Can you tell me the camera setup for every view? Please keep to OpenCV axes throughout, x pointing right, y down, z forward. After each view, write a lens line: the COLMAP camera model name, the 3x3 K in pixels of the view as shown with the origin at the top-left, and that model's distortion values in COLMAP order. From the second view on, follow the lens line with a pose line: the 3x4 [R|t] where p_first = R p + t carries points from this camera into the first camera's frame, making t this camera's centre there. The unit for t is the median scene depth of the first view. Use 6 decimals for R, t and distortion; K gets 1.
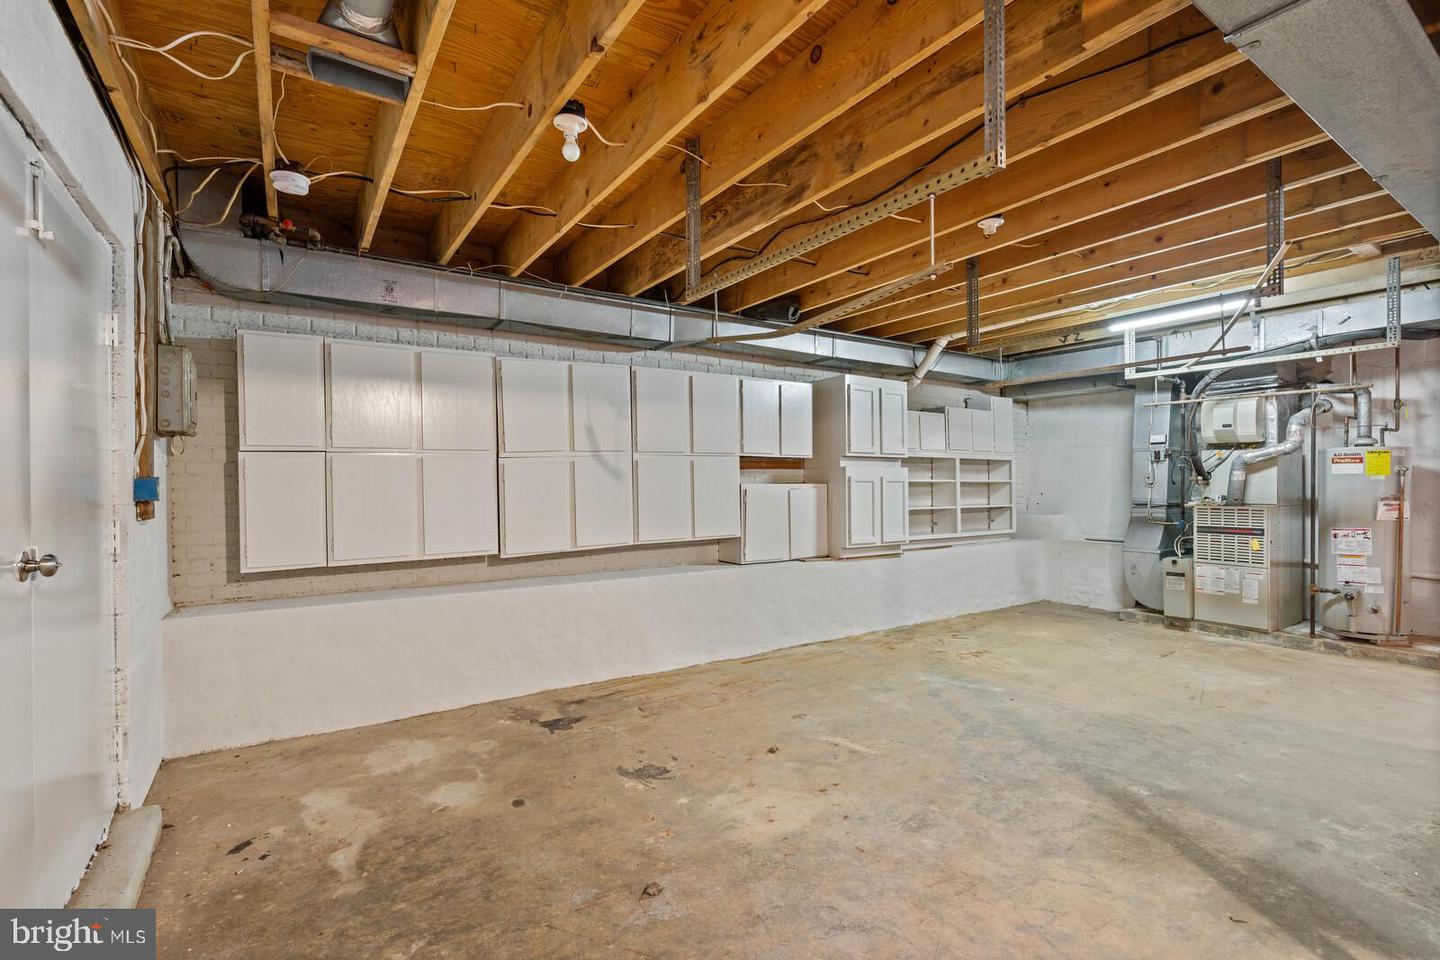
lens RADIAL K [[660.6, 0, 723.3], [0, 660.6, 483.9], [0, 0, 1]] dist [0.001107, -0.000001]
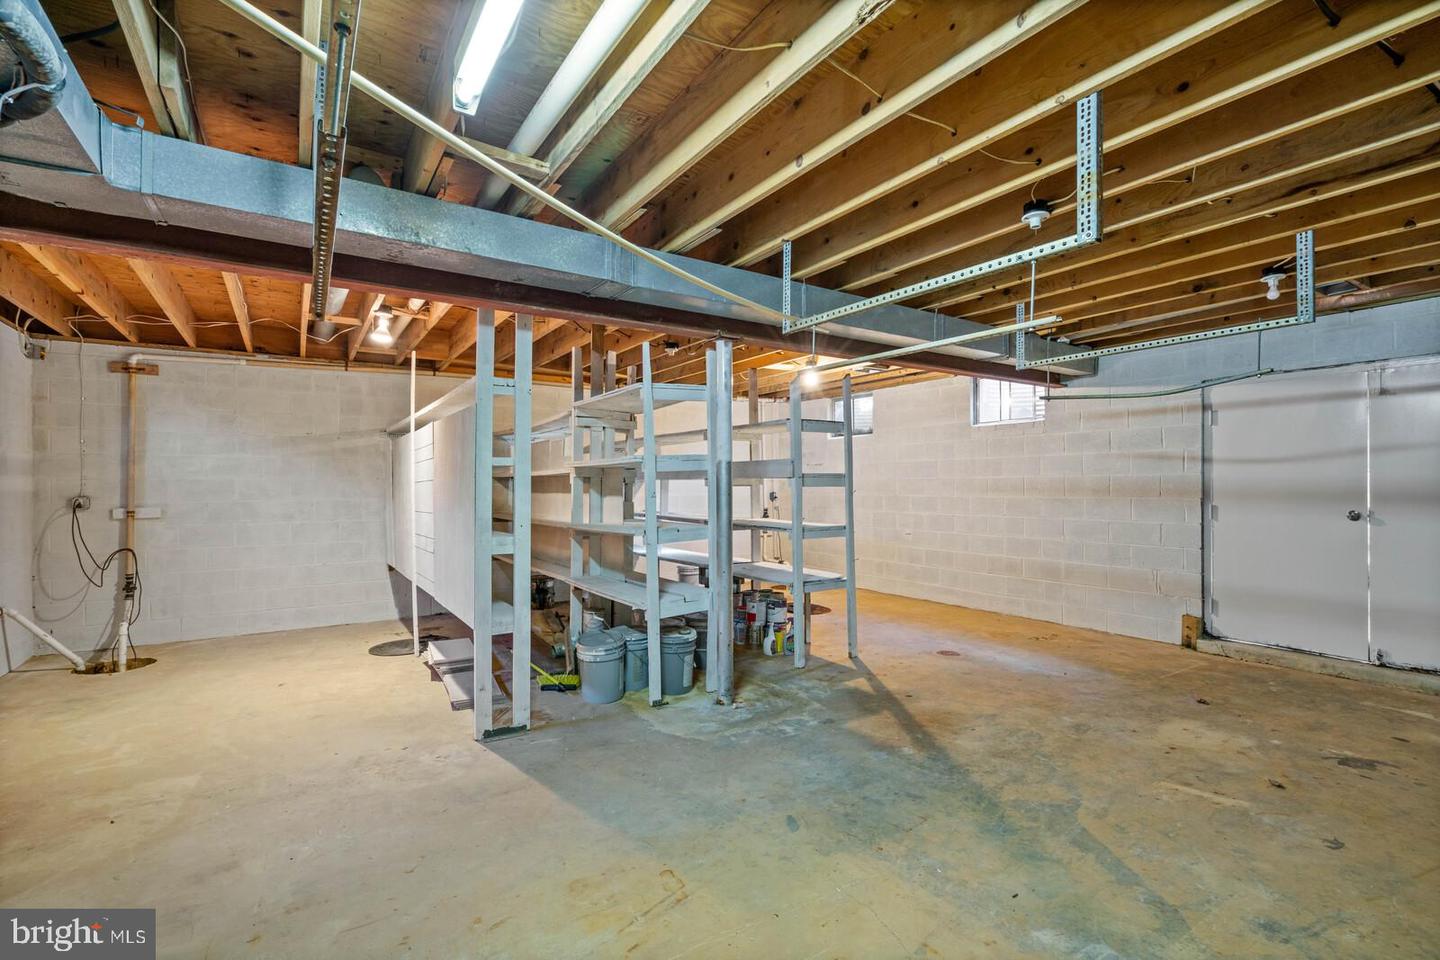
lens RADIAL K [[660.6, 0, 719.3], [0, 660.6, 482.4], [0, 0, 1]] dist [0.001107, -0.000001]
pose [[-0.999930, 0.008134, 0.008564, 0.956537], [0.008148, 0.999965, 0.001657, -0.027280], [-0.008551, 0.001727, -0.999962, 2.197793]]
